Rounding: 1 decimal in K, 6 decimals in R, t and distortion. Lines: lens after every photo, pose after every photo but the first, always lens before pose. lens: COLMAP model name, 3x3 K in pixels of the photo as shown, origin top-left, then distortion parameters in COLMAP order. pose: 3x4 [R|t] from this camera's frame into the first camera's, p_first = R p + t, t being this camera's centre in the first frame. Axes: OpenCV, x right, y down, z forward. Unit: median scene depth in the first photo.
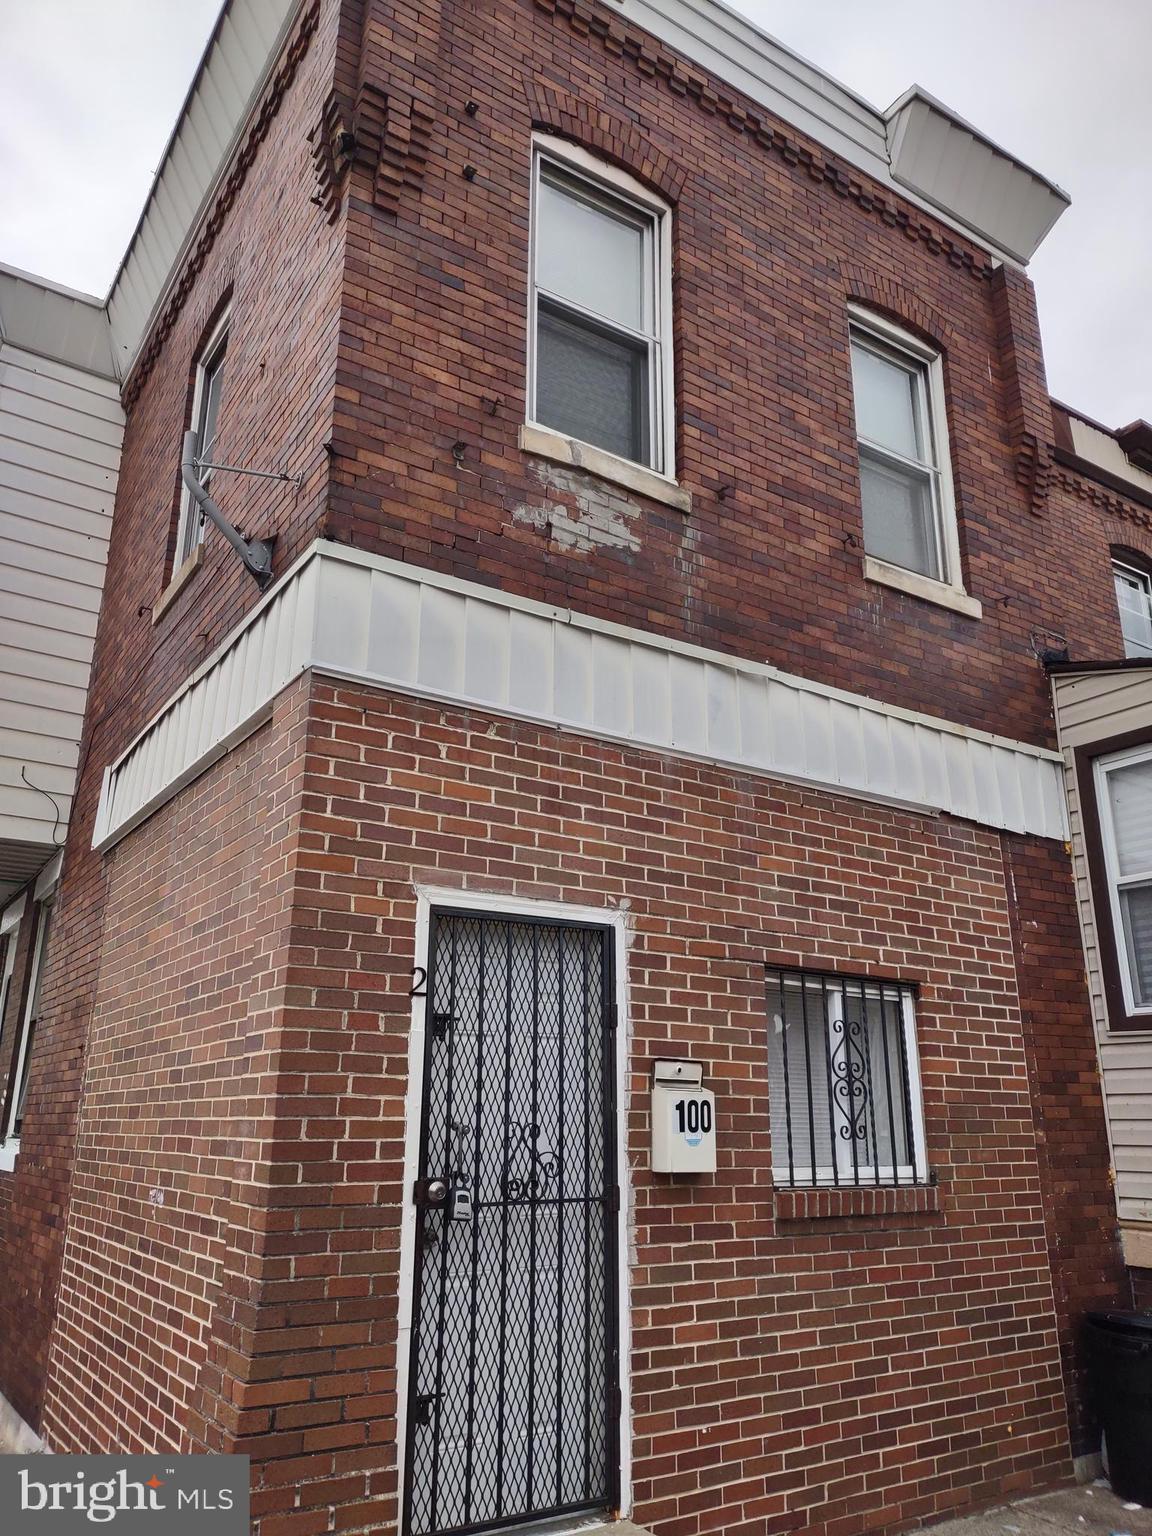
lens RADIAL K [[1151.5, 0, 592.2], [0, 1151.5, 770.5], [0, 0, 1]] dist [0.052753, -0.056604]
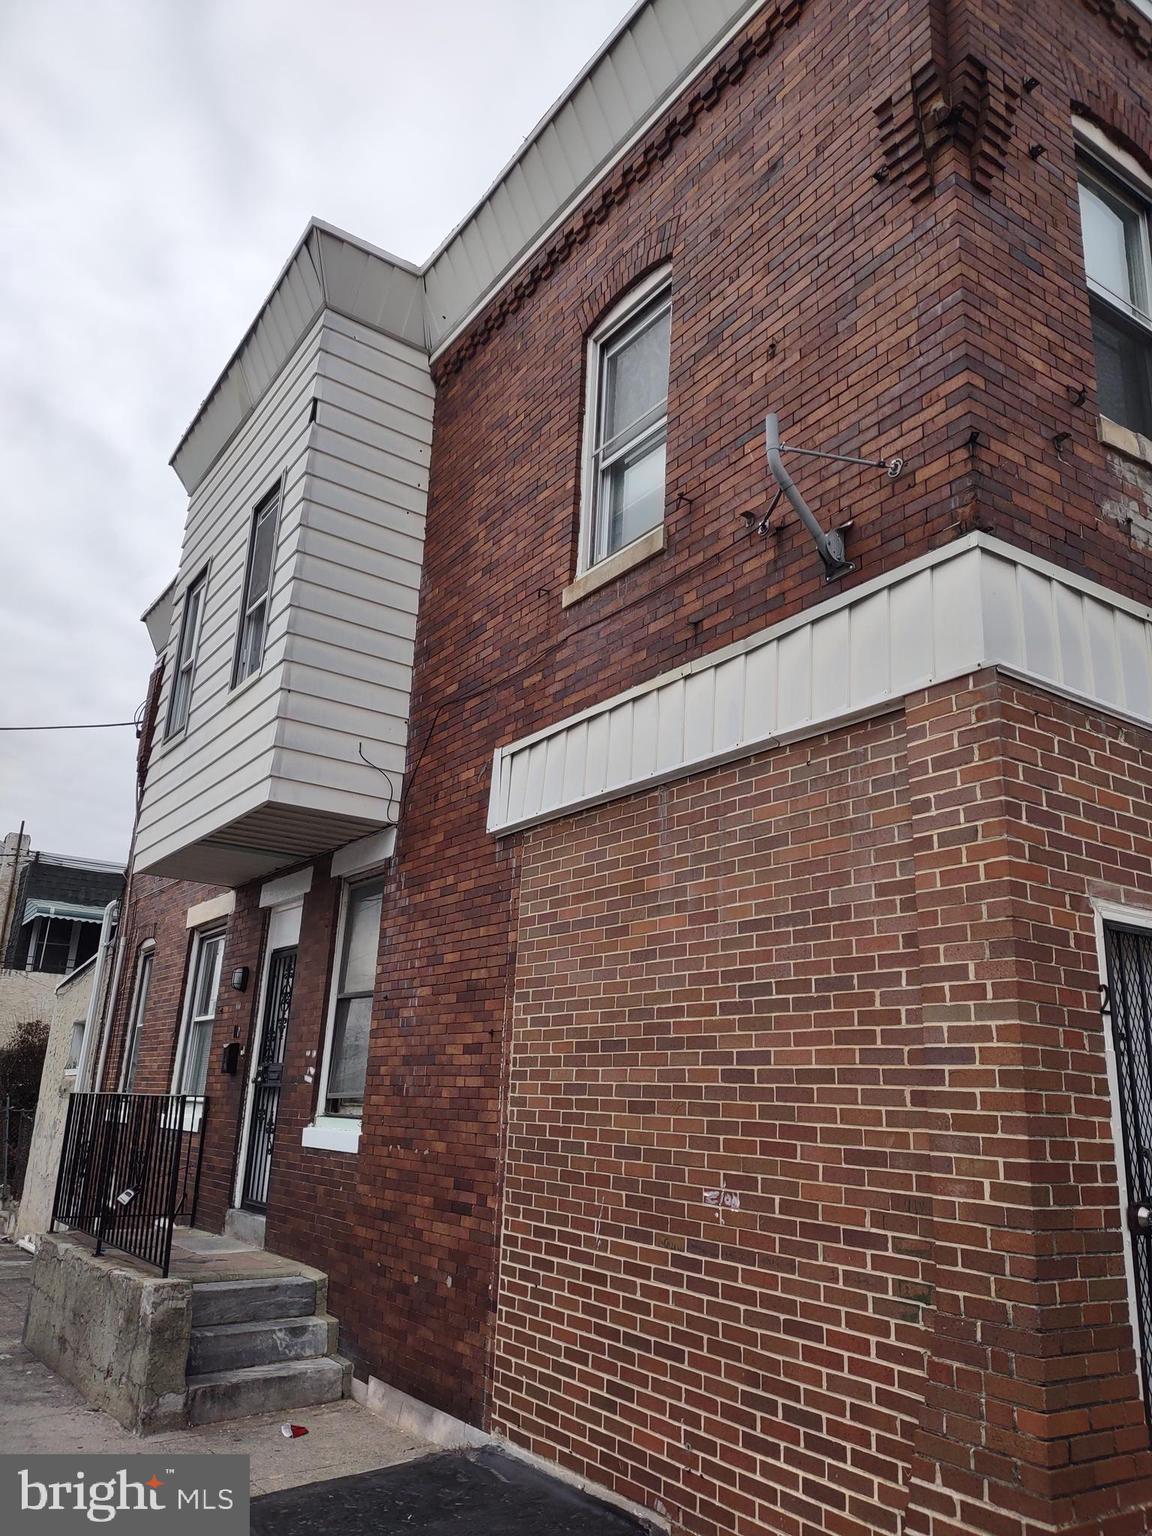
lens RADIAL K [[1151.5, 0, 578.8], [0, 1151.5, 770.5], [0, 0, 1]] dist [0.052753, -0.056604]
pose [[0.999318, 0.036935, 0.000549, -0.515013], [-0.036939, 0.999172, 0.017075, -0.006090], [0.000082, -0.017084, 0.999854, 0.031865]]
